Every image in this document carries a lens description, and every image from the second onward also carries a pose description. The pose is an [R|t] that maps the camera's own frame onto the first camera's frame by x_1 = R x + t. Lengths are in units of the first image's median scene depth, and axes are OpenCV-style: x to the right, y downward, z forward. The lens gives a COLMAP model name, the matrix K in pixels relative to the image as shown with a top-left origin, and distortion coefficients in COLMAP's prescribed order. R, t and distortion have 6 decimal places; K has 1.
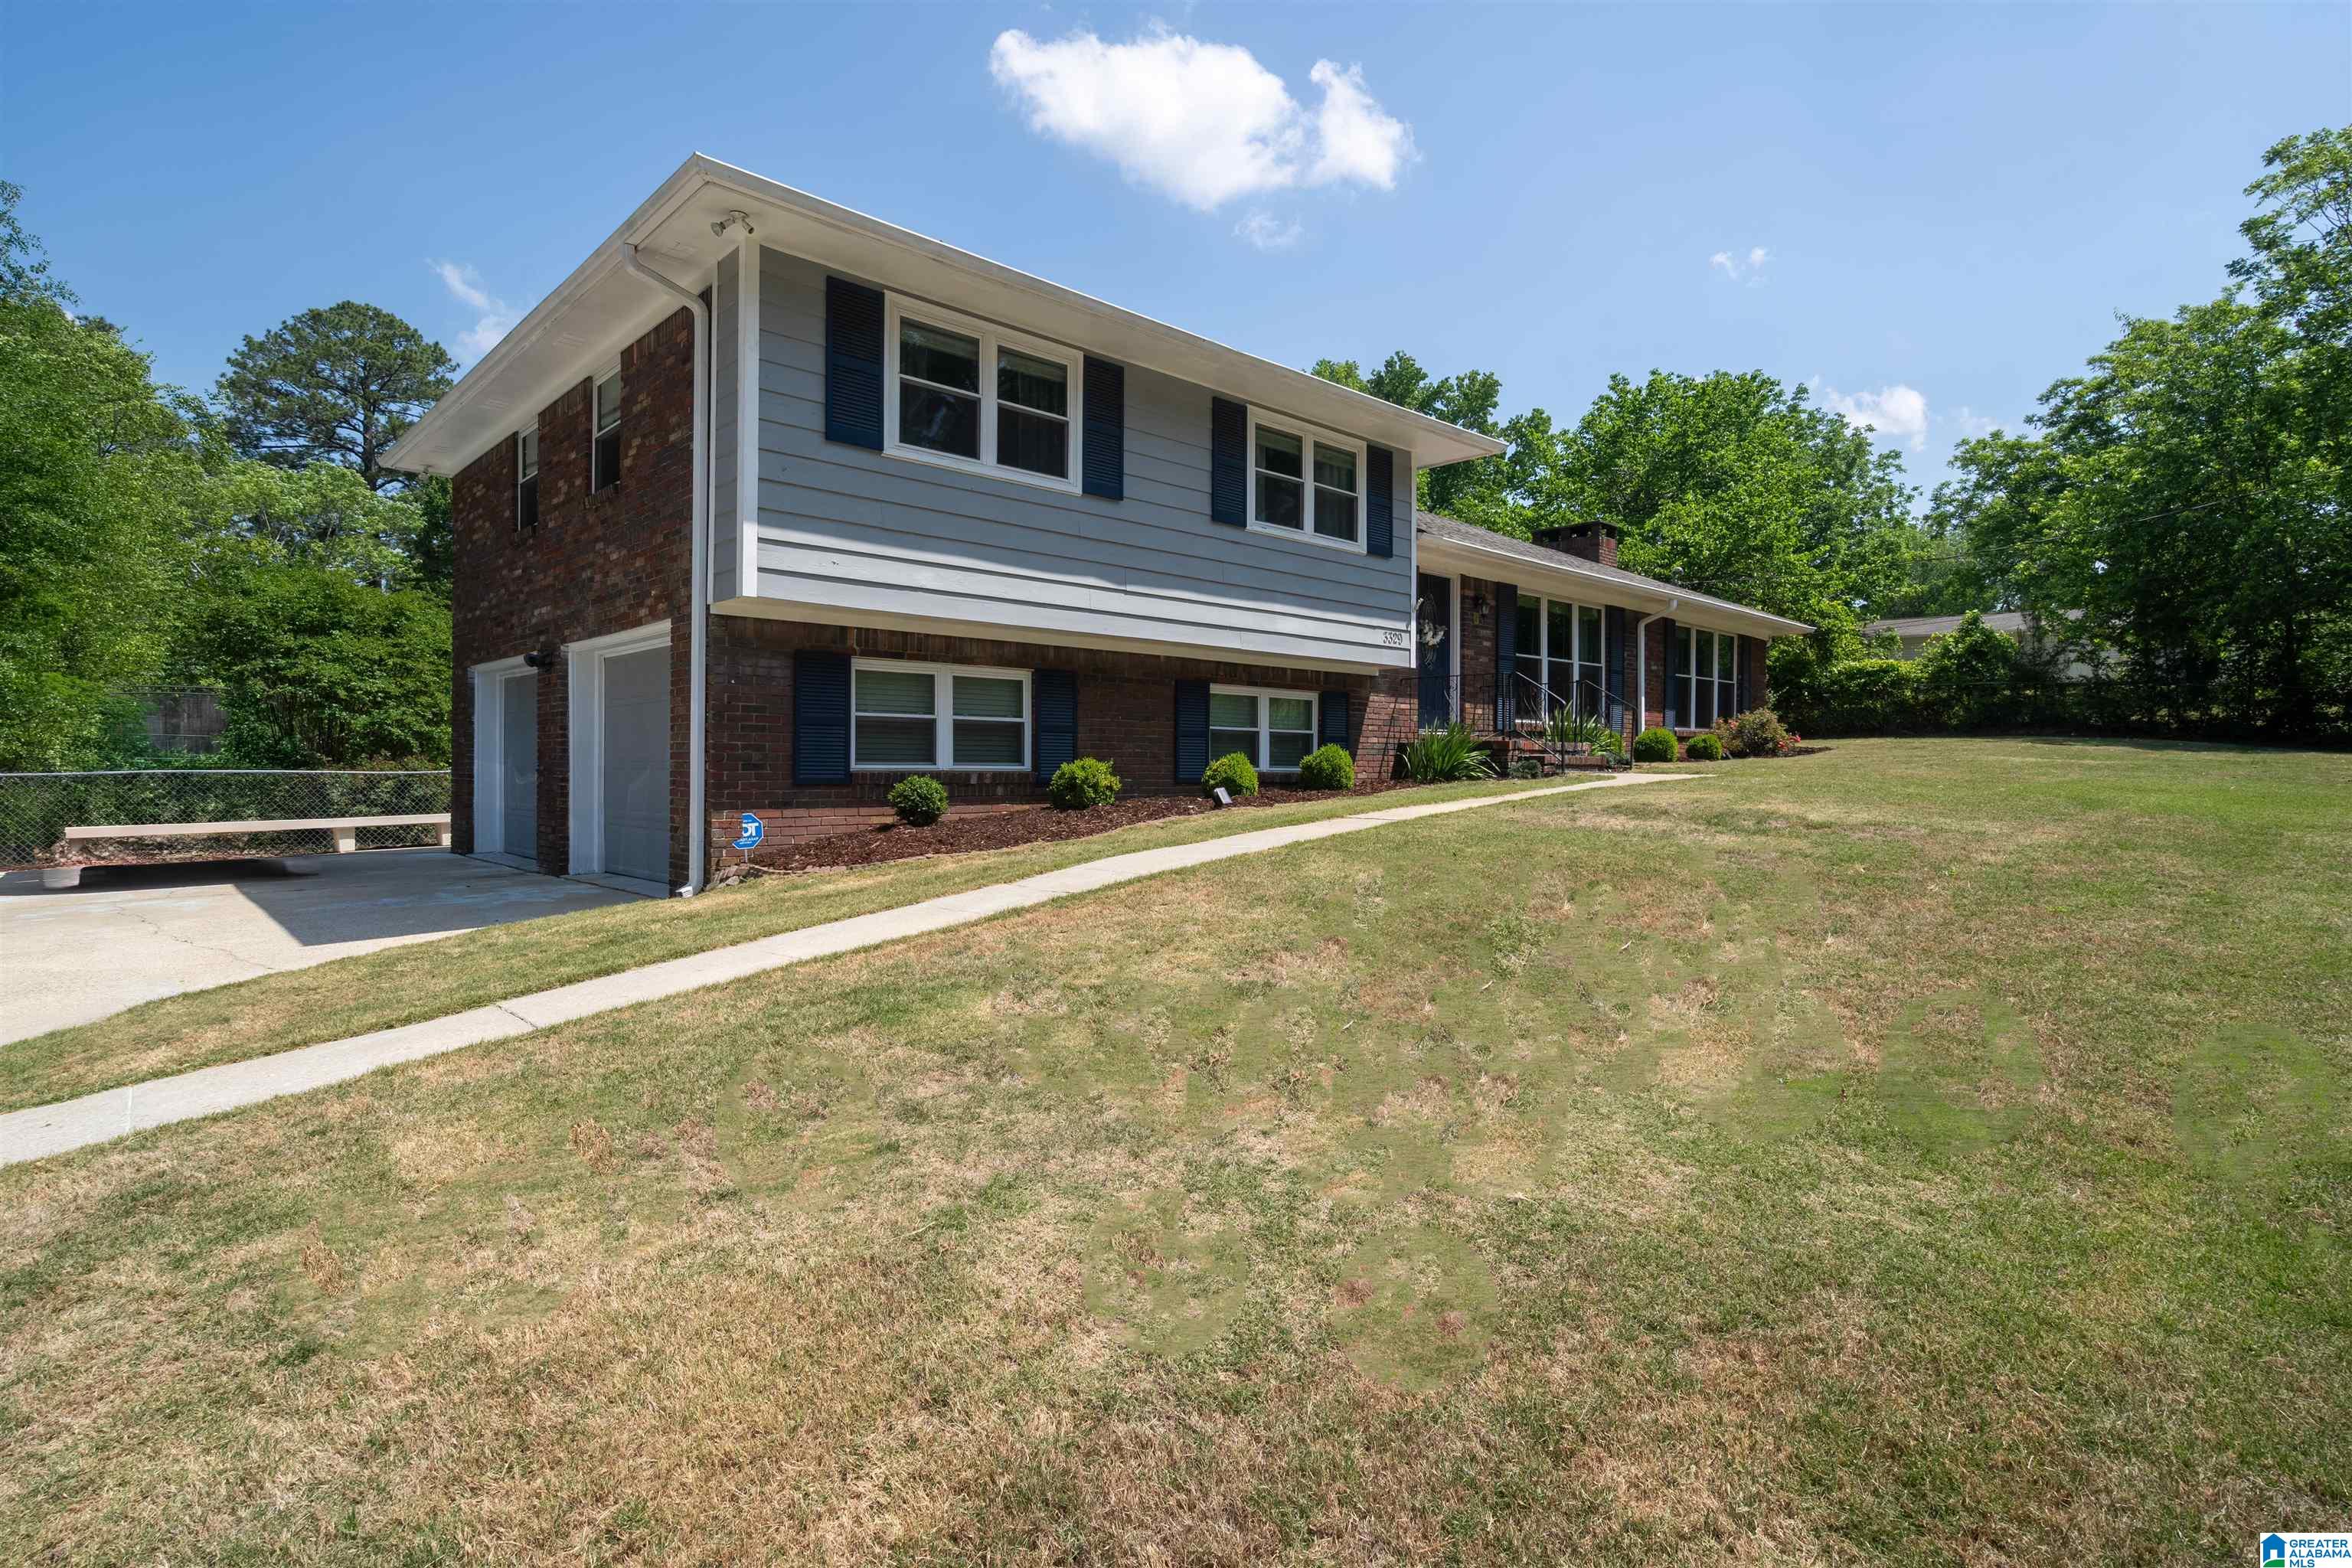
lens RADIAL K [[1224.8, 0, 1190.6], [0, 1224.8, 777.8], [0, 0, 1]] dist [-0.001975, 0.000013]
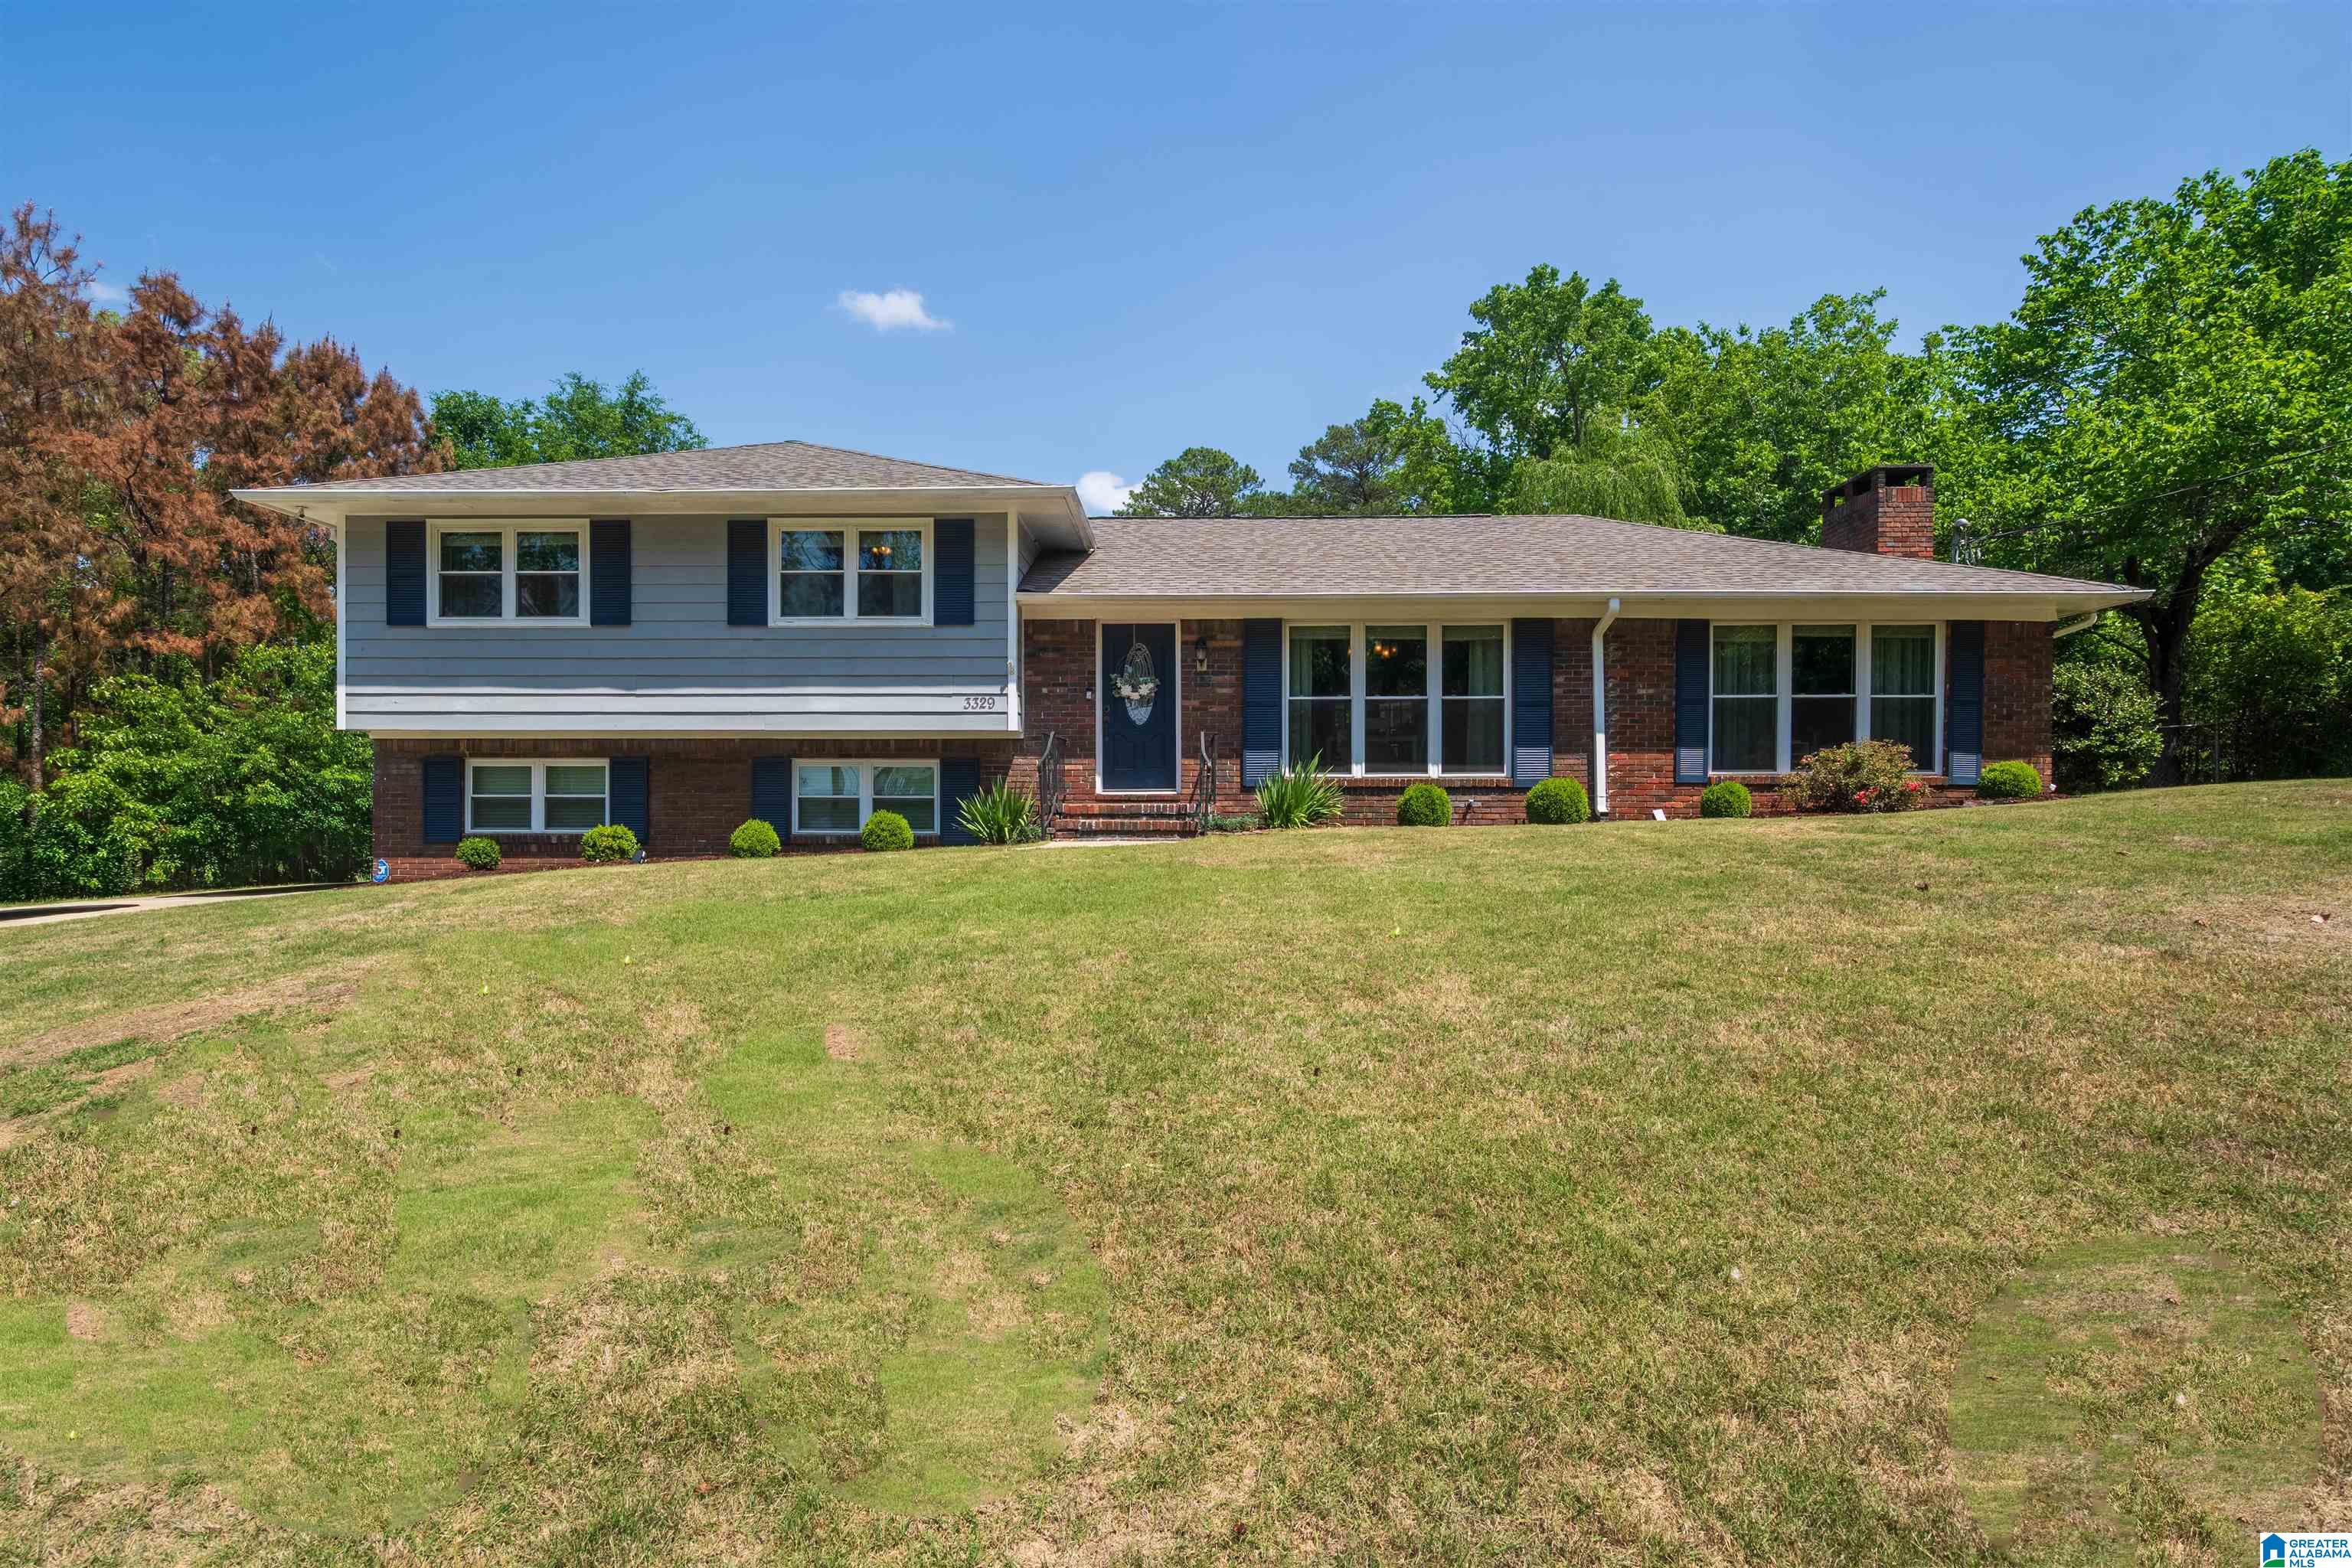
lens RADIAL K [[1142.0, 0, 1154.9], [0, 1142.0, 802.1], [0, 0, 1]] dist [-0.002029, 0.002277]
pose [[0.691012, 0.006738, -0.722812, 1.182531], [-0.002036, 0.999971, 0.007375, -0.050343], [0.722841, -0.003625, 0.691005, 0.570015]]
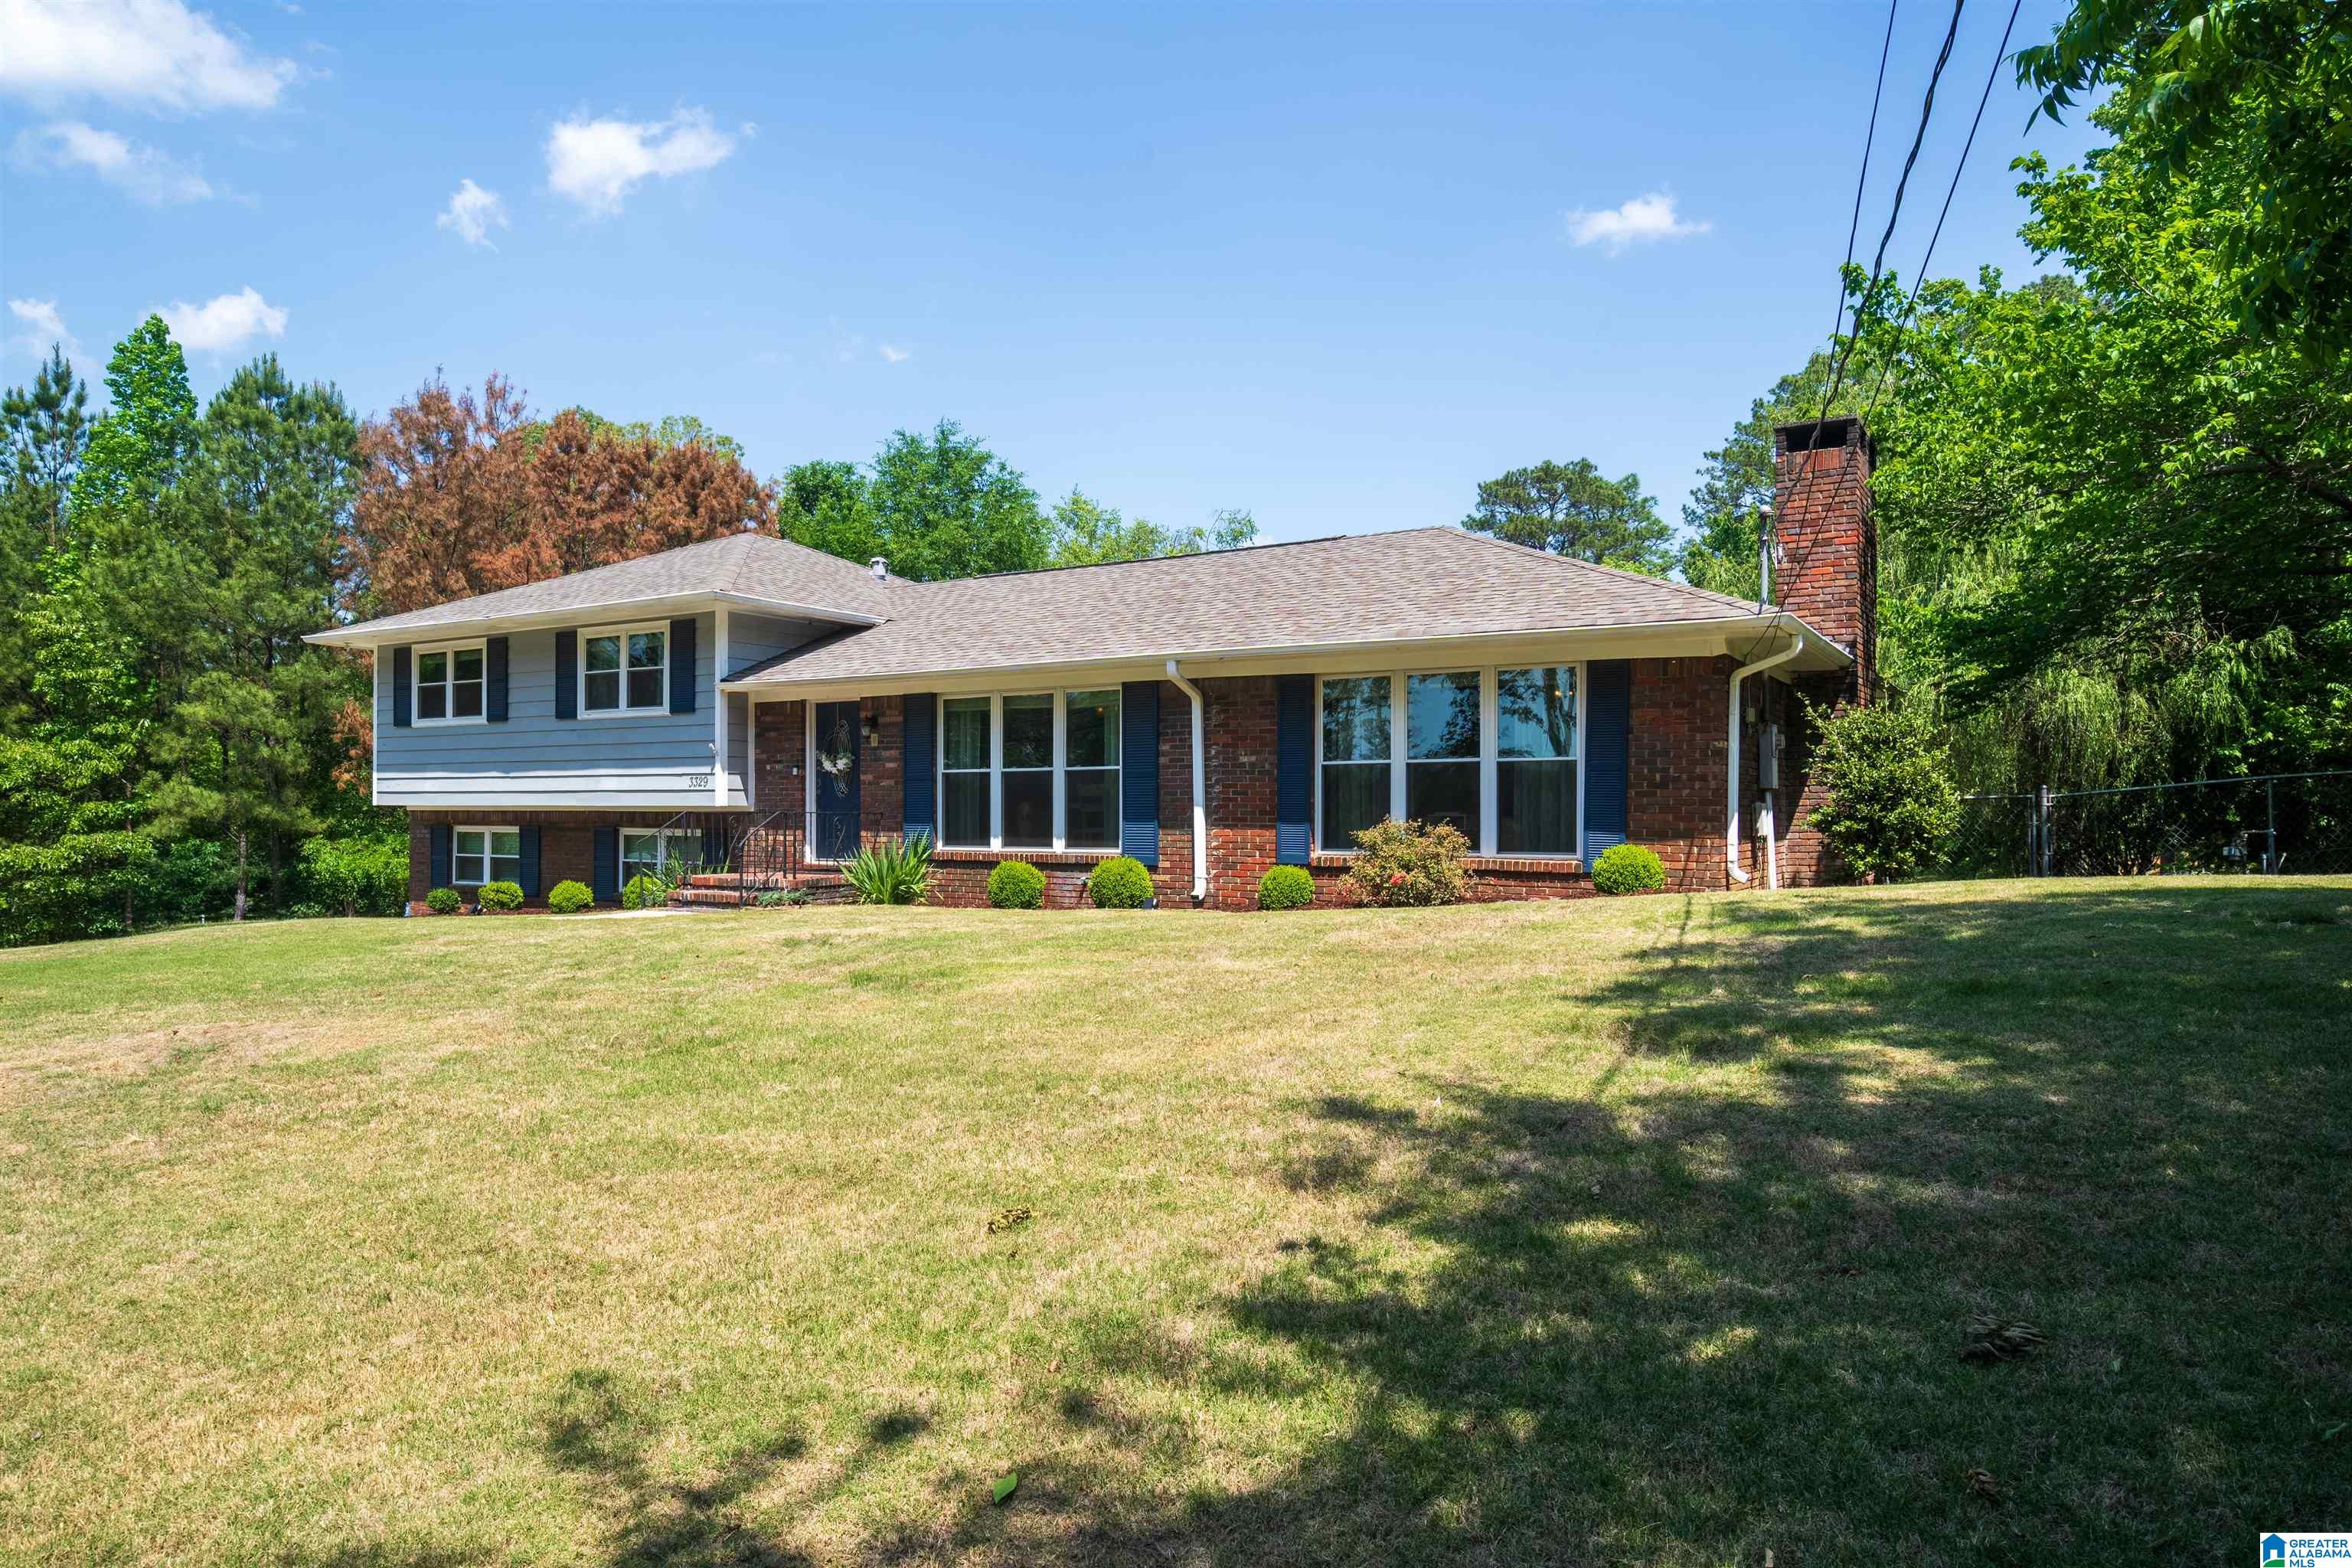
lens RADIAL K [[1387.8, 0, 1170.1], [0, 1387.8, 804.0], [0, 0, 1]] dist [-0.003216, 0.001631]
pose [[0.249654, -0.003119, -0.968330, 1.894951], [-0.001099, 0.999993, -0.003504, -0.112629], [0.968334, 0.001939, 0.249649, 1.379831]]
